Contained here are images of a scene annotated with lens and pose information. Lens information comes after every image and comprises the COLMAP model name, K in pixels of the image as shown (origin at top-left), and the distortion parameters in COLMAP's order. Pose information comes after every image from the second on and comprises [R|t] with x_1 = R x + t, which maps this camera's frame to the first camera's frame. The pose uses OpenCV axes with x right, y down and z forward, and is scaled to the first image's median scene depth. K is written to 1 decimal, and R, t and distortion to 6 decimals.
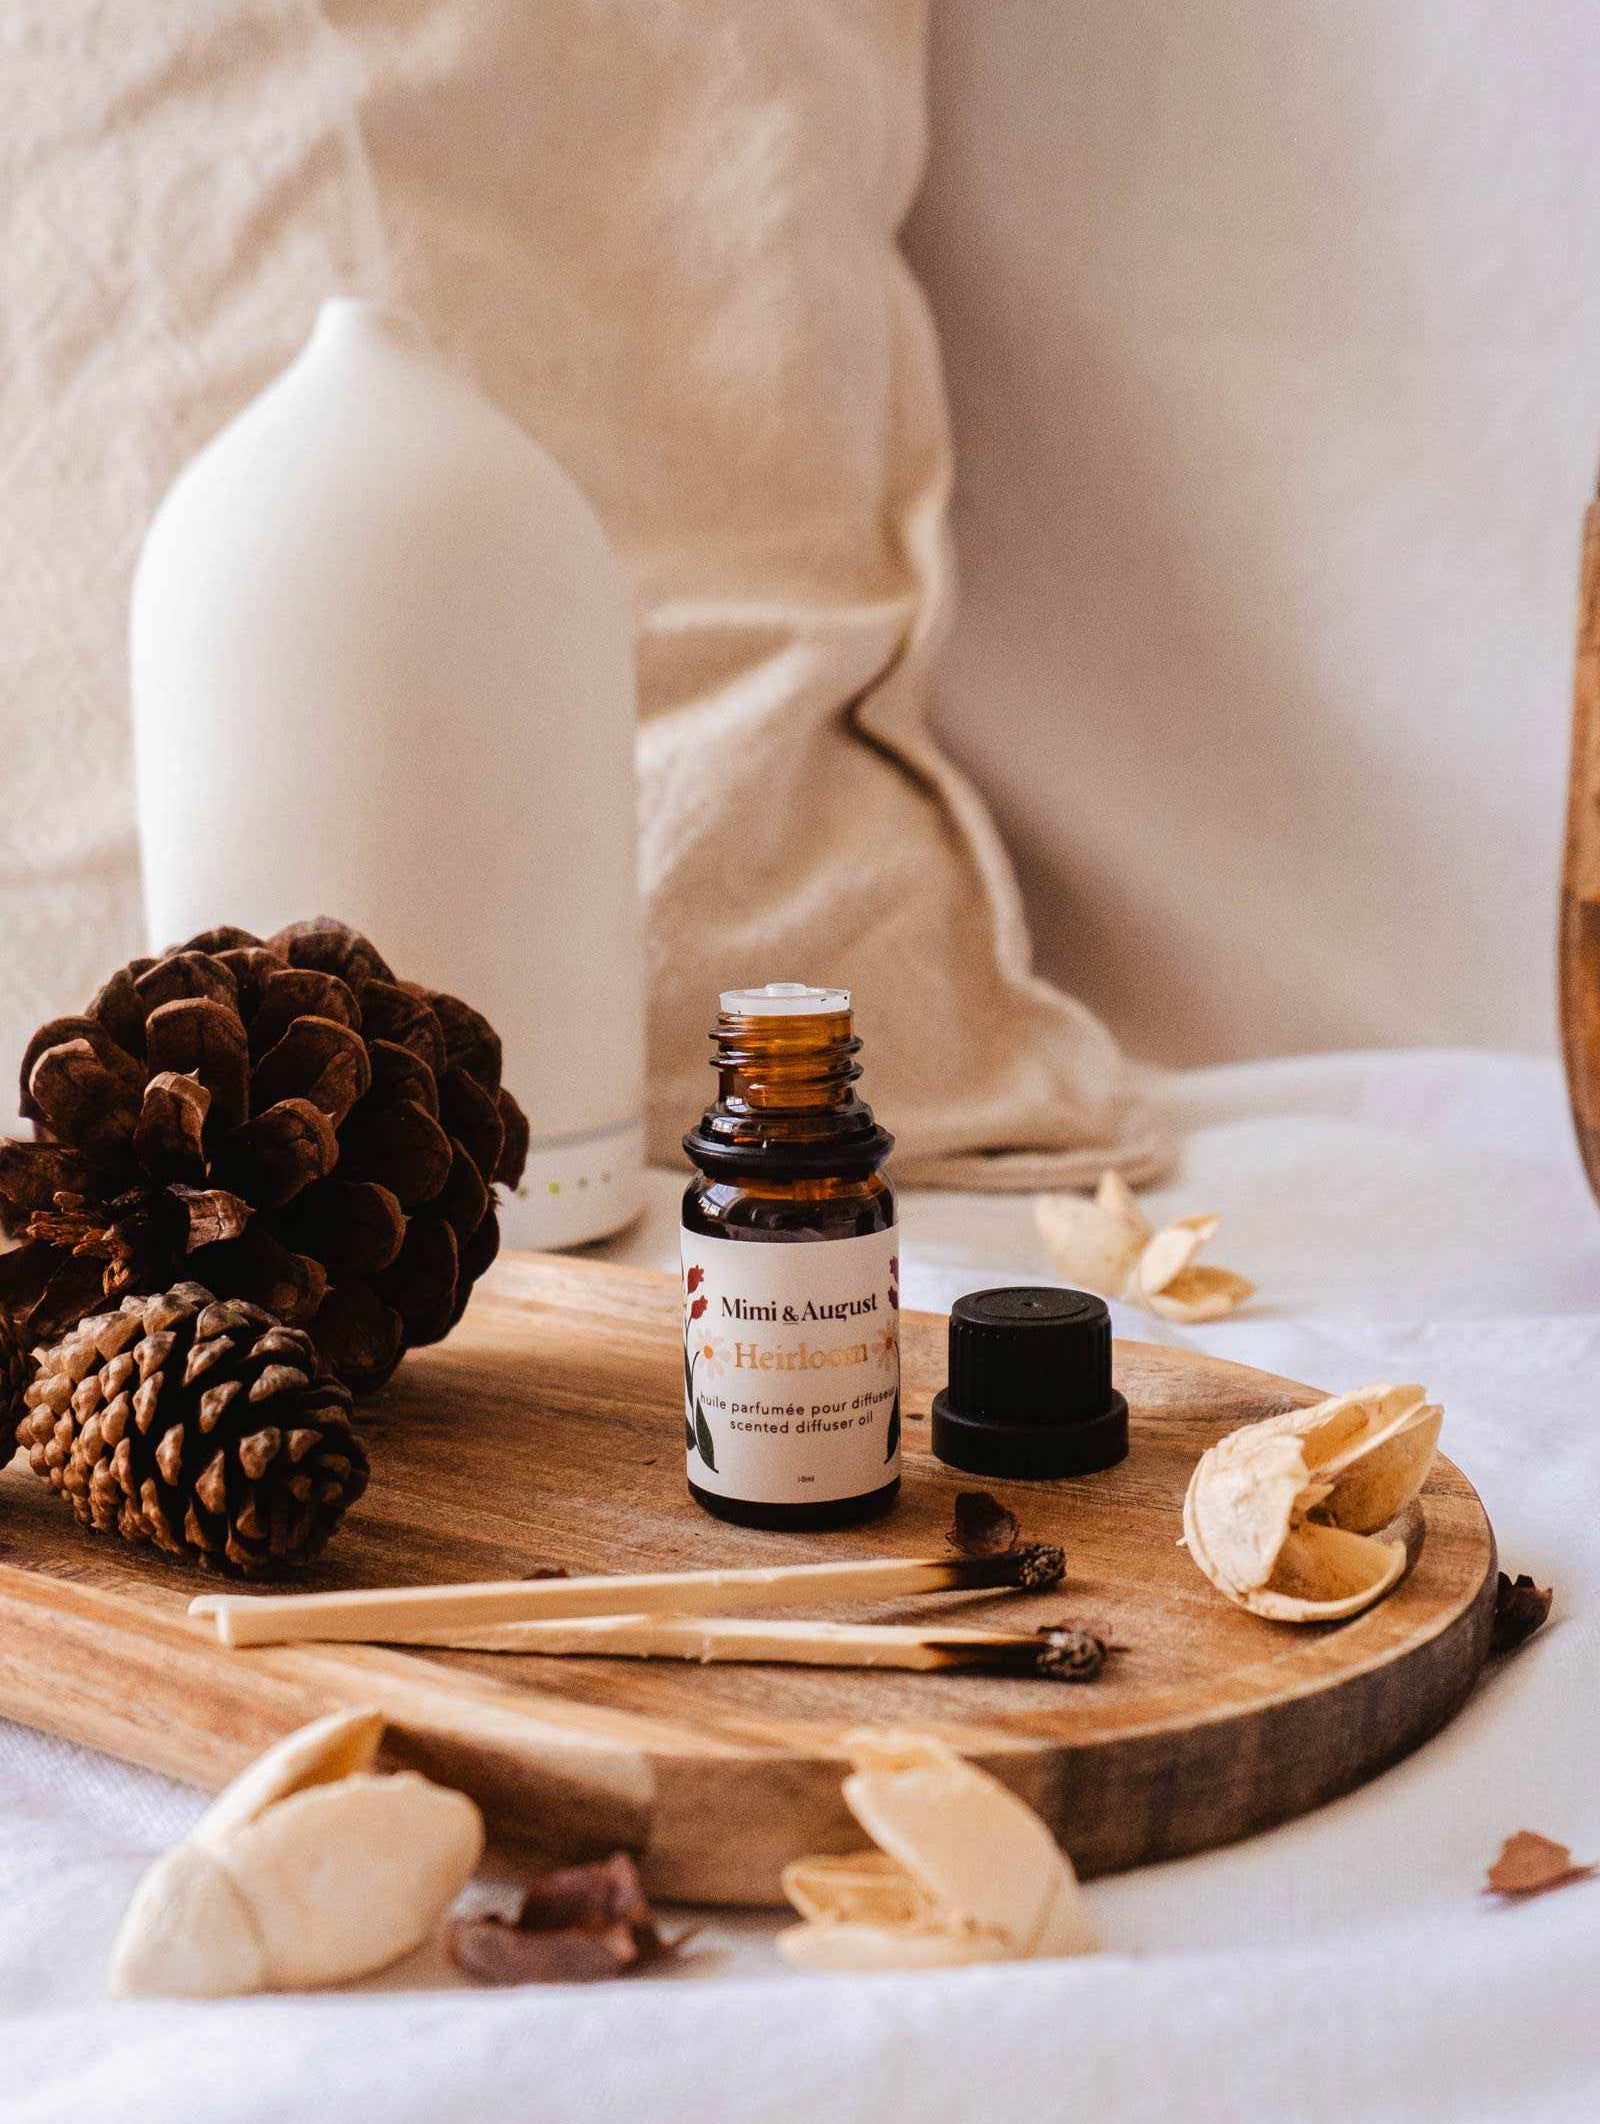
lens RADIAL K [[1697.9, 0, 791.6], [0, 1697.9, 1064.4], [0, 0, 1]] dist [-0.026898, 0.015131]
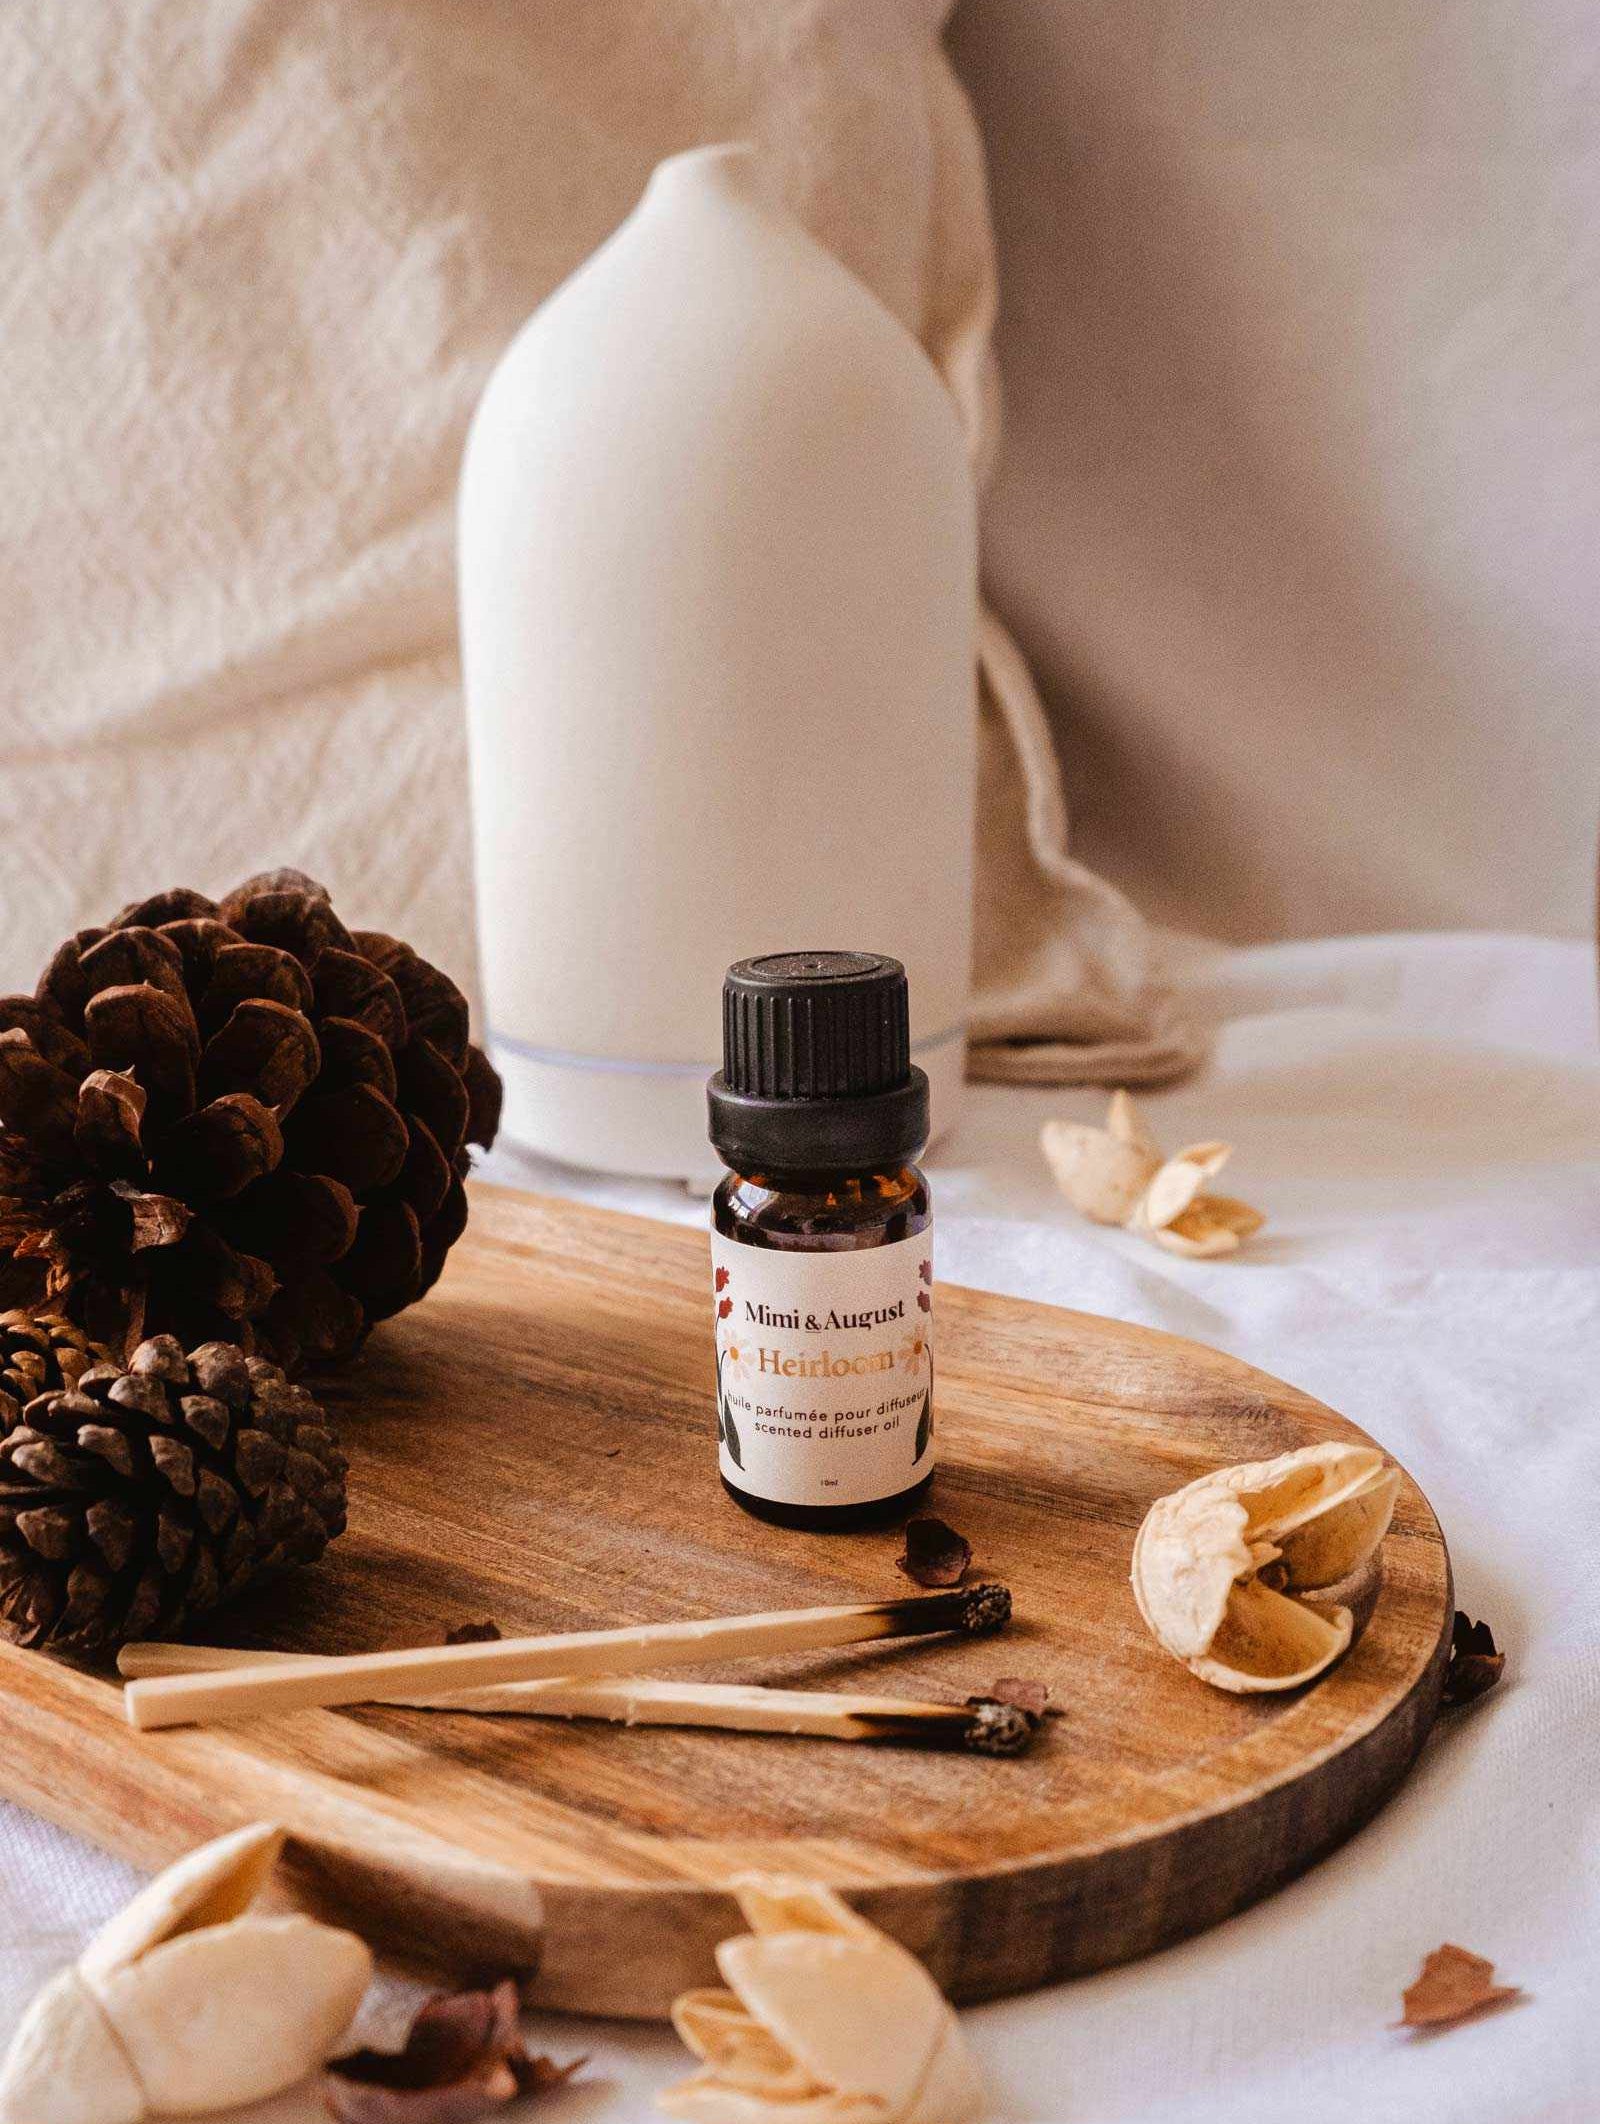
lens RADIAL K [[1697.9, 0, 810.7], [0, 1697.9, 1063.7], [0, 0, 1]] dist [-0.026898, 0.015131]
pose [[0.999657, -0.001852, -0.026118, 0.061208], [0.004615, 0.994342, 0.106130, -0.100981], [0.025773, -0.106214, 0.994009, 0.051704]]
